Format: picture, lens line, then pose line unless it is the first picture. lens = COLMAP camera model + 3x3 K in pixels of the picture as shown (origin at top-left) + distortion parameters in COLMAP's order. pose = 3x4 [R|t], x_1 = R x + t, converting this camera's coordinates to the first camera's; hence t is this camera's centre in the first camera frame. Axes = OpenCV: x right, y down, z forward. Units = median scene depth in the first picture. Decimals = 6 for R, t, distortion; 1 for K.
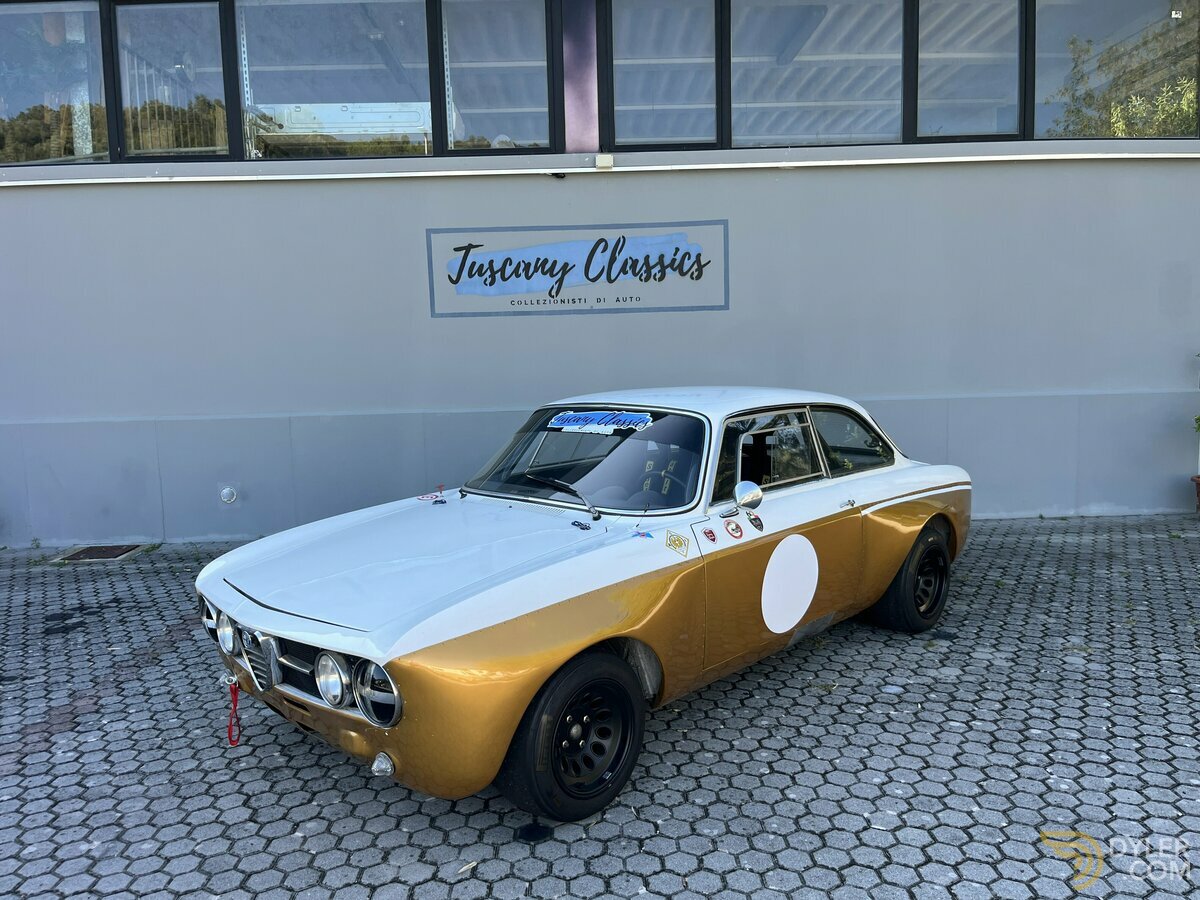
lens RADIAL K [[928.1, 0, 607.3], [0, 928.1, 451.4], [0, 0, 1]] dist [0.064346, -0.092457]
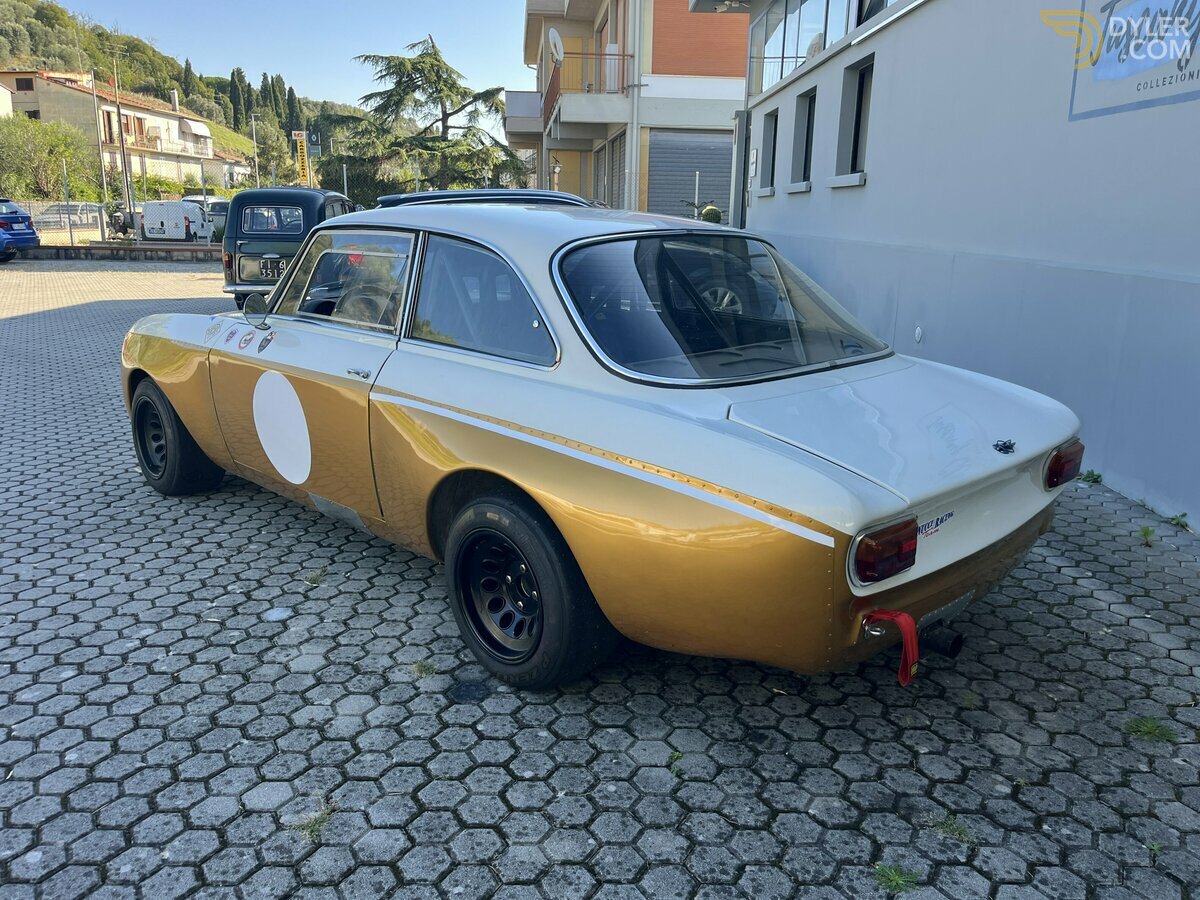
lens RADIAL K [[930.9, 0, 600.0], [0, 930.9, 450.0], [0, 0, 1]] dist [0.037644, -0.055414]
pose [[-0.027330, 0.276832, -0.960530, 0.857383], [-0.127543, 0.952069, 0.278023, -0.097222], [0.991456, 0.130108, 0.009288, 1.078210]]
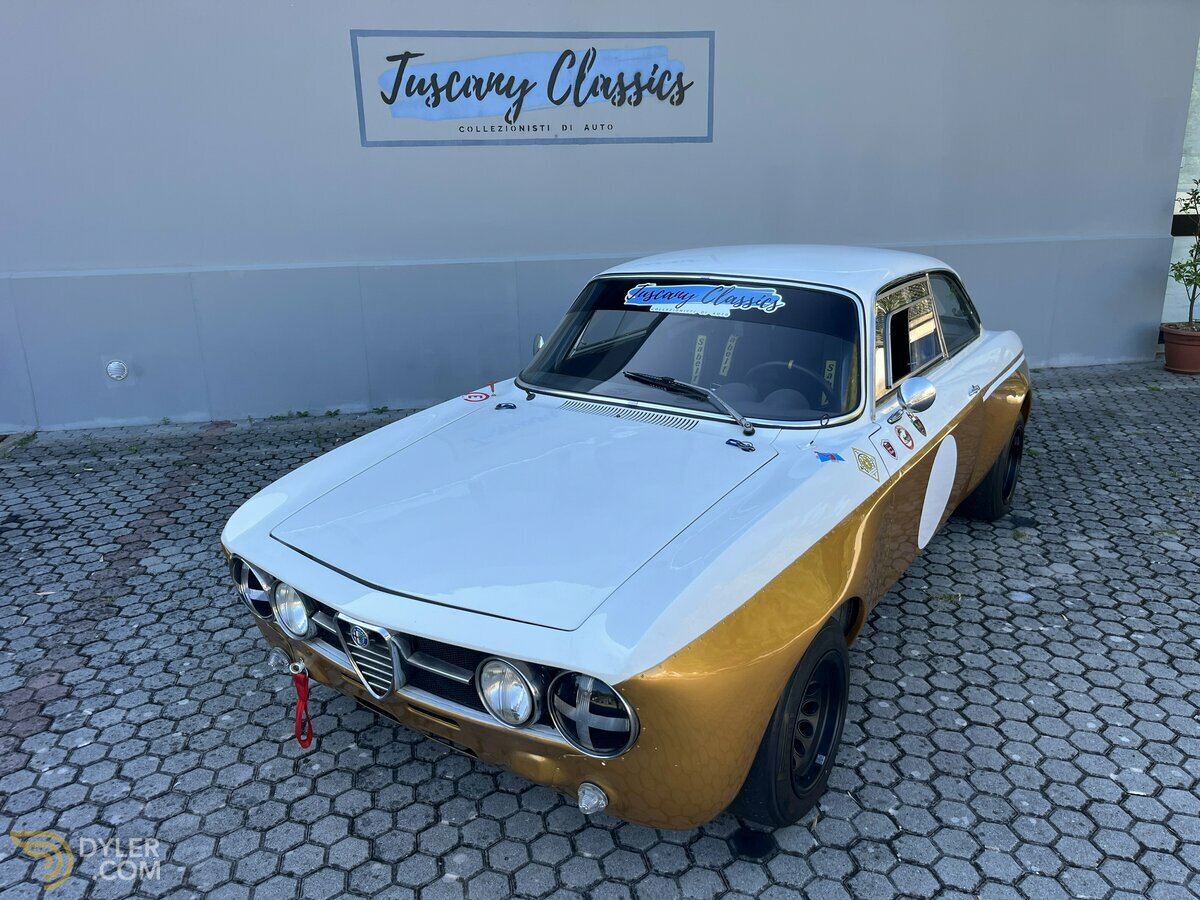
lens RADIAL K [[930.9, 0, 600.0], [0, 930.9, 450.0], [0, 0, 1]] dist [0.037644, -0.055414]
pose [[0.984358, -0.041145, 0.171310, -0.212288], [0.009758, 0.983588, 0.180168, -0.044364], [-0.175911, -0.175678, 0.968603, 0.197559]]
